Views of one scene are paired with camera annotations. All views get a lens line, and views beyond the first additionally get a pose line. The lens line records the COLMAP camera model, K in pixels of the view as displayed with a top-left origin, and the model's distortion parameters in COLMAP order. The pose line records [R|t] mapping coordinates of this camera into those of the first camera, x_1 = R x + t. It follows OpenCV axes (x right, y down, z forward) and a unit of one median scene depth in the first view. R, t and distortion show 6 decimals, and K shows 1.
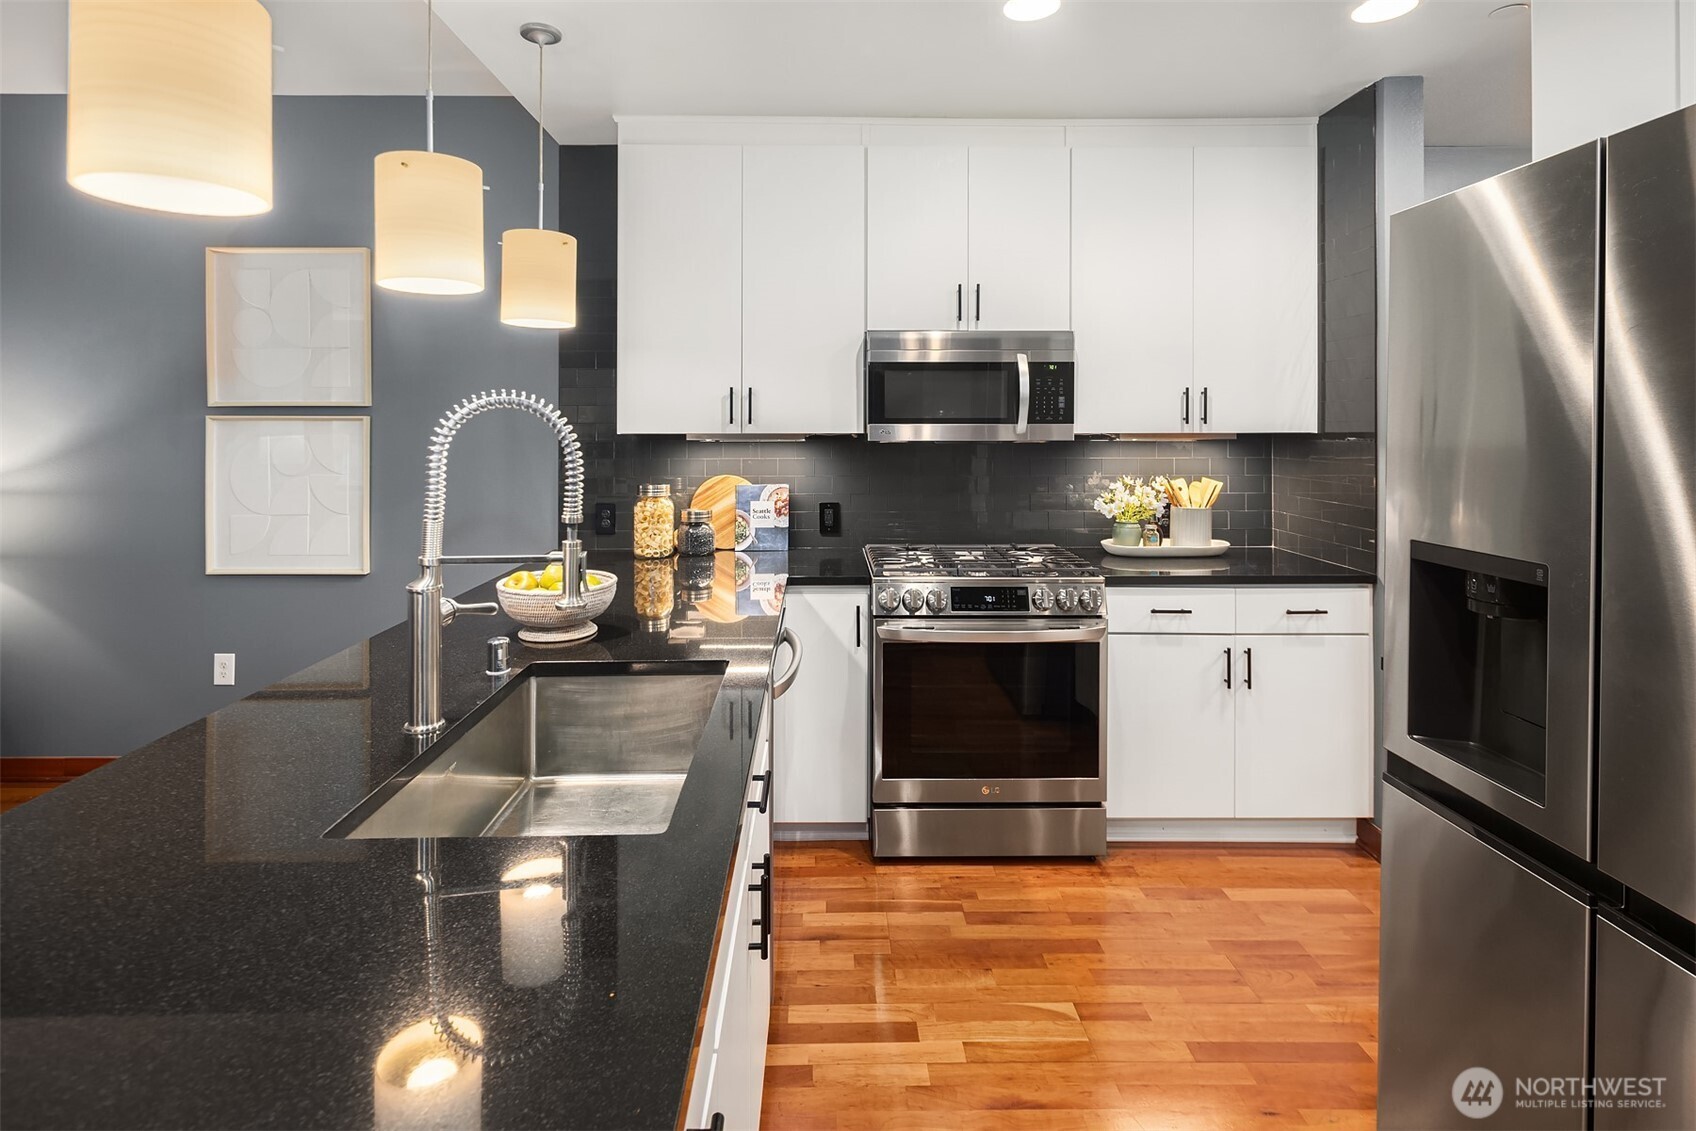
lens RADIAL K [[835.8, 0, 846.4], [0, 835.8, 425.5], [0, 0, 1]] dist [0.010573, -0.003227]
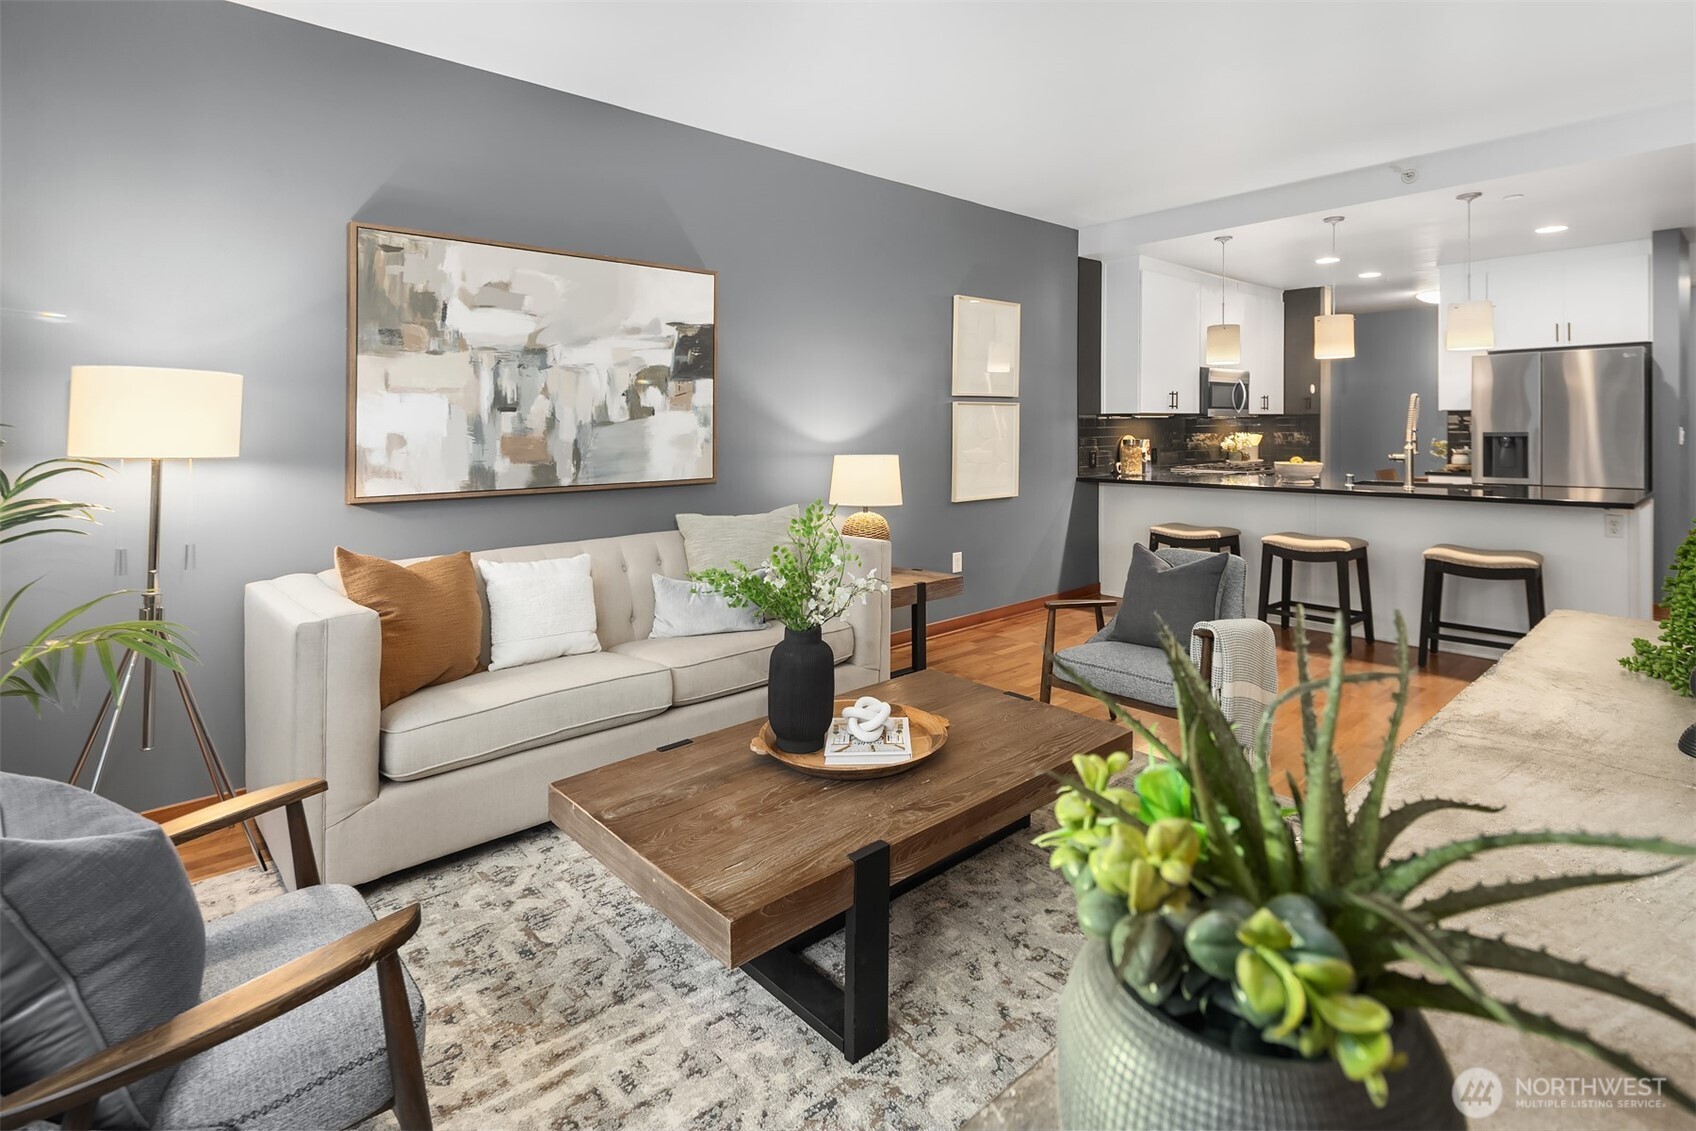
lens RADIAL K [[835.8, 0, 814.7], [0, 835.8, 431.8], [0, 0, 1]] dist [0.010573, -0.003227]
pose [[0.748999, -0.008185, 0.662521, -2.180008], [0.007256, 0.999965, 0.004151, 0.040787], [-0.662532, 0.001698, 0.749032, 0.002669]]
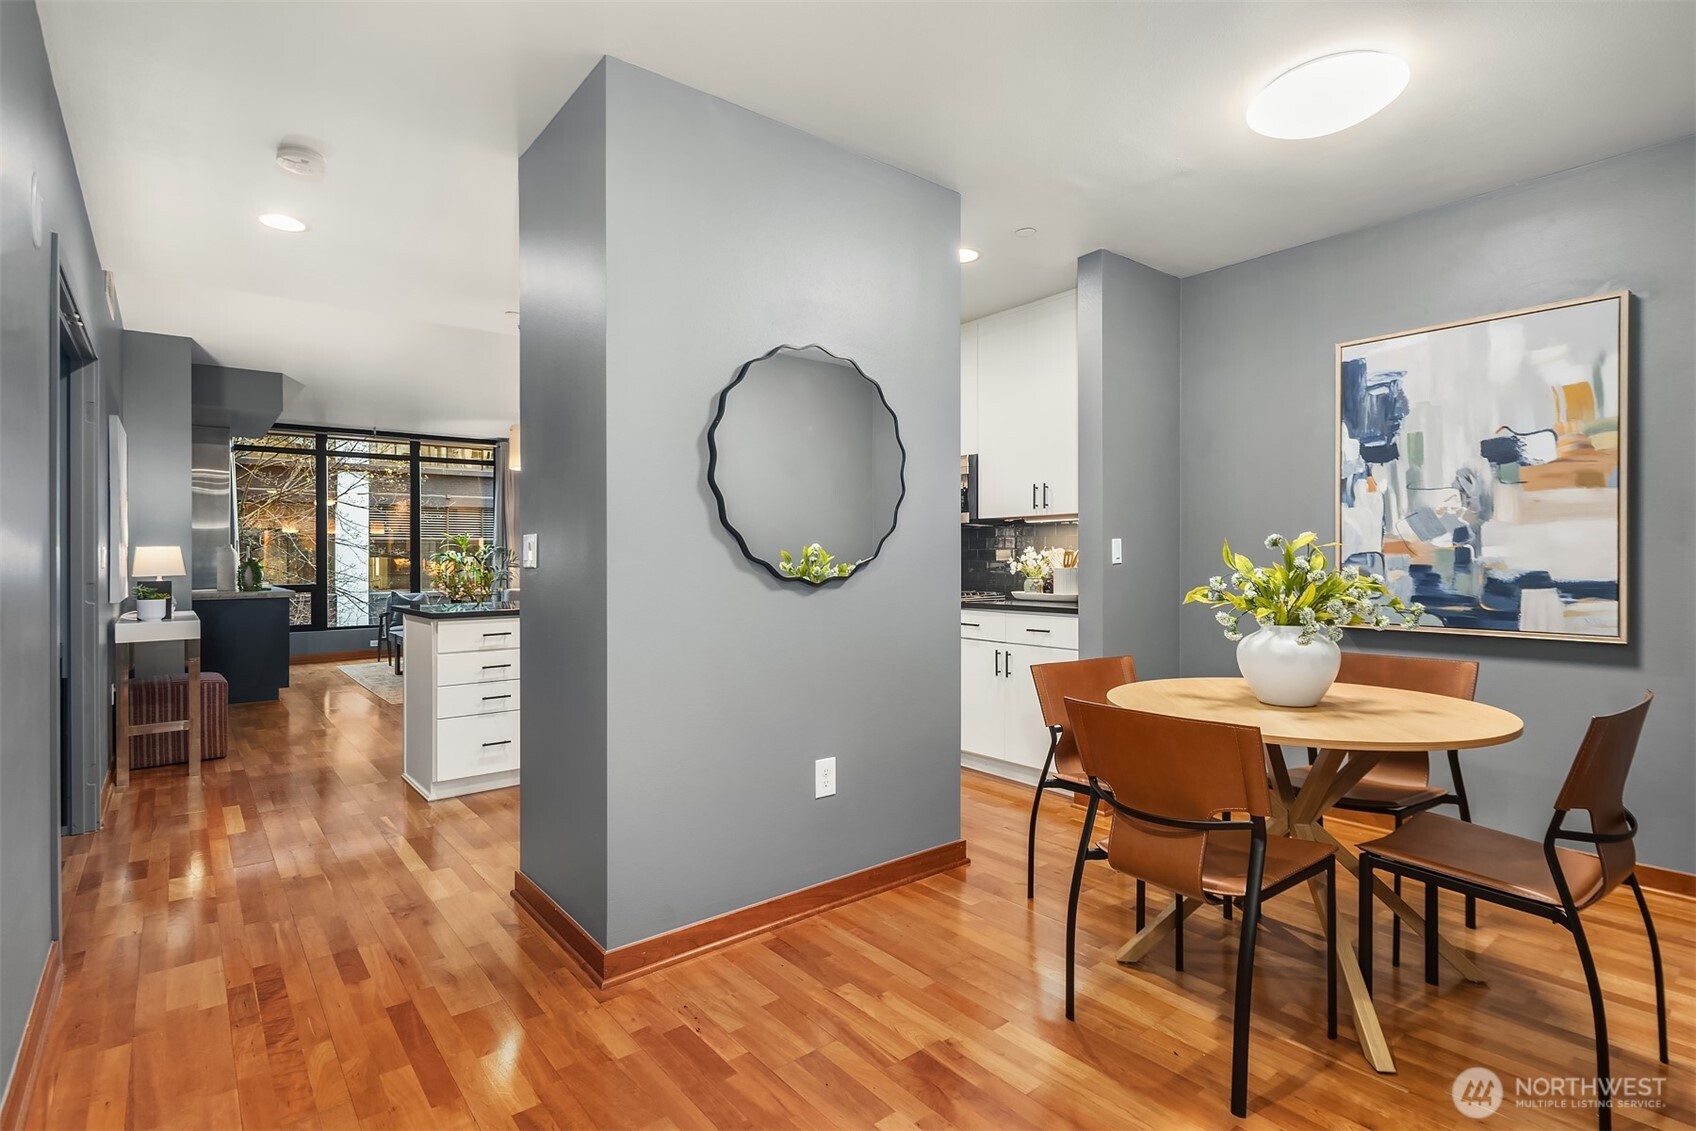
lens RADIAL K [[835.8, 0, 853.7], [0, 835.8, 555.7], [0, 0, 1]] dist [0.010573, -0.003227]
pose [[0.634063, -0.004131, -0.773271, 1.337085], [0.003659, 0.999991, -0.002342, 0.081223], [0.773273, -0.001344, 0.634072, -0.182501]]
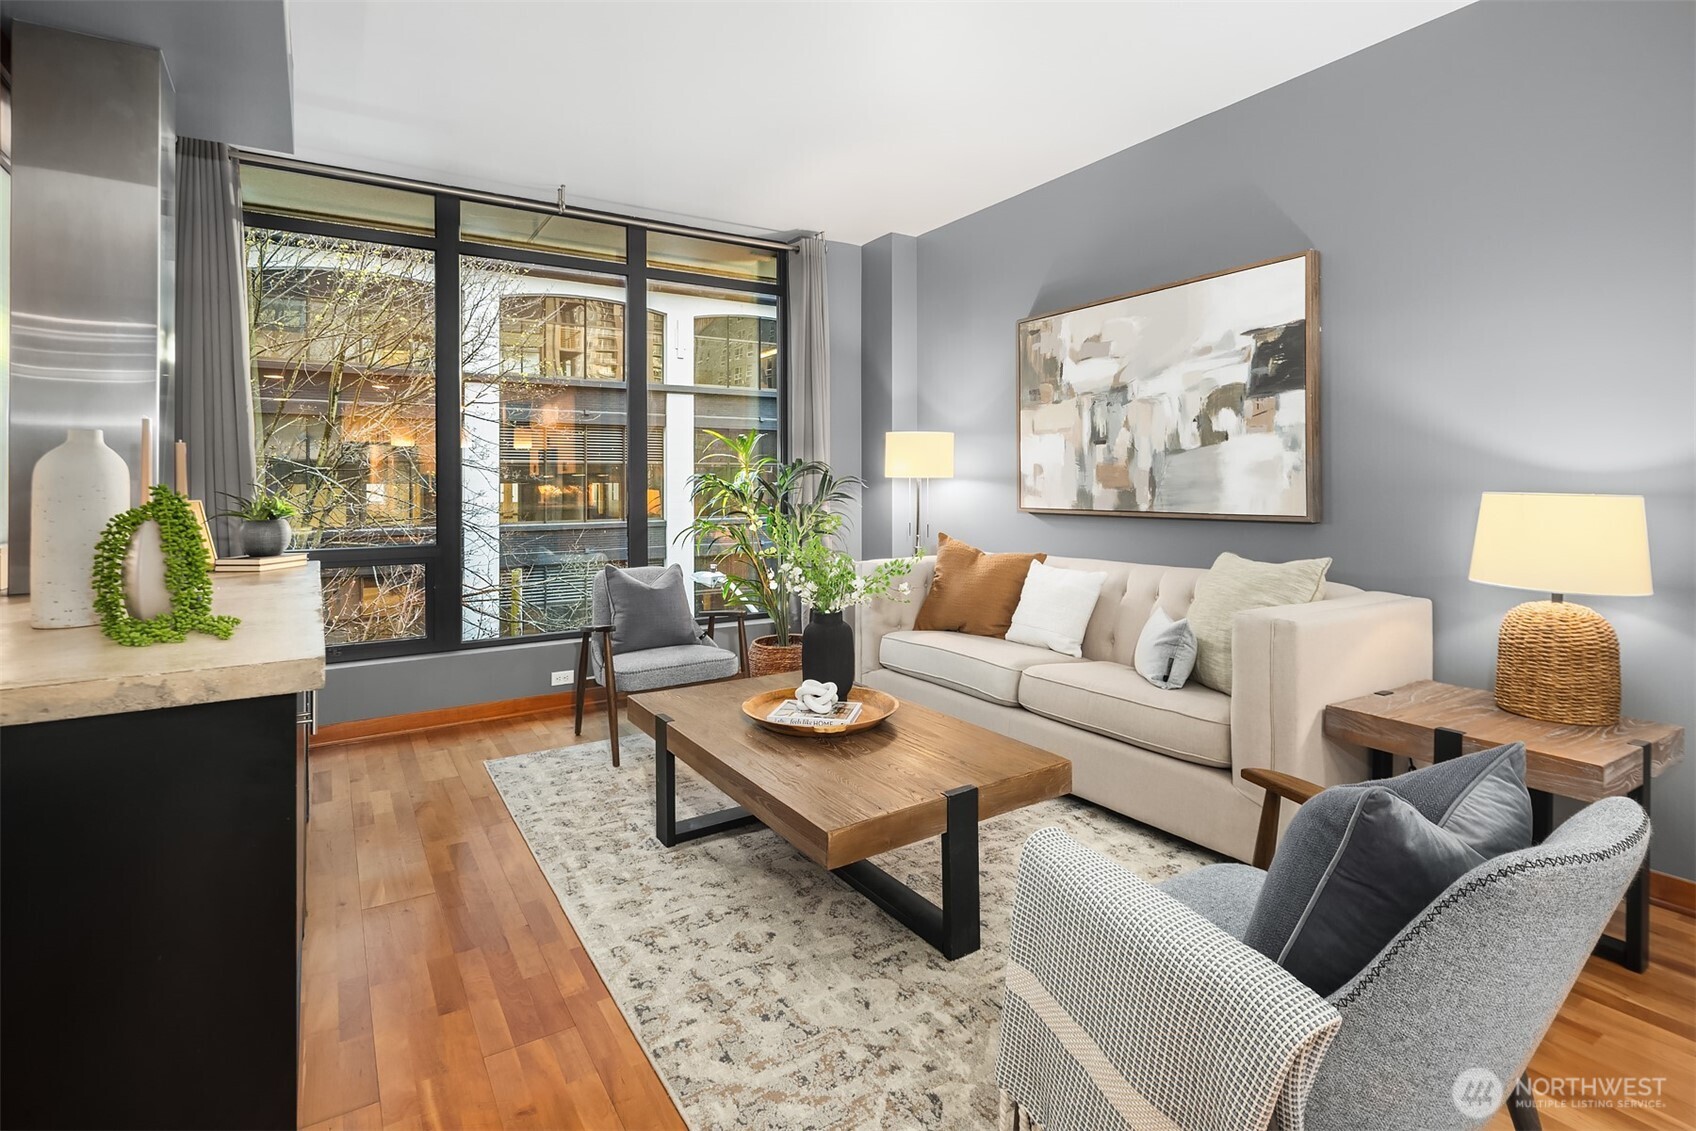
lens RADIAL K [[835.8, 0, 869.1], [0, 835.8, 469.3], [0, 0, 1]] dist [0.010573, -0.003227]
pose [[0.557099, -0.015421, -0.830303, -0.885312], [0.003763, 0.999864, -0.016045, 0.073860], [0.830438, 0.005814, 0.557081, 0.081570]]
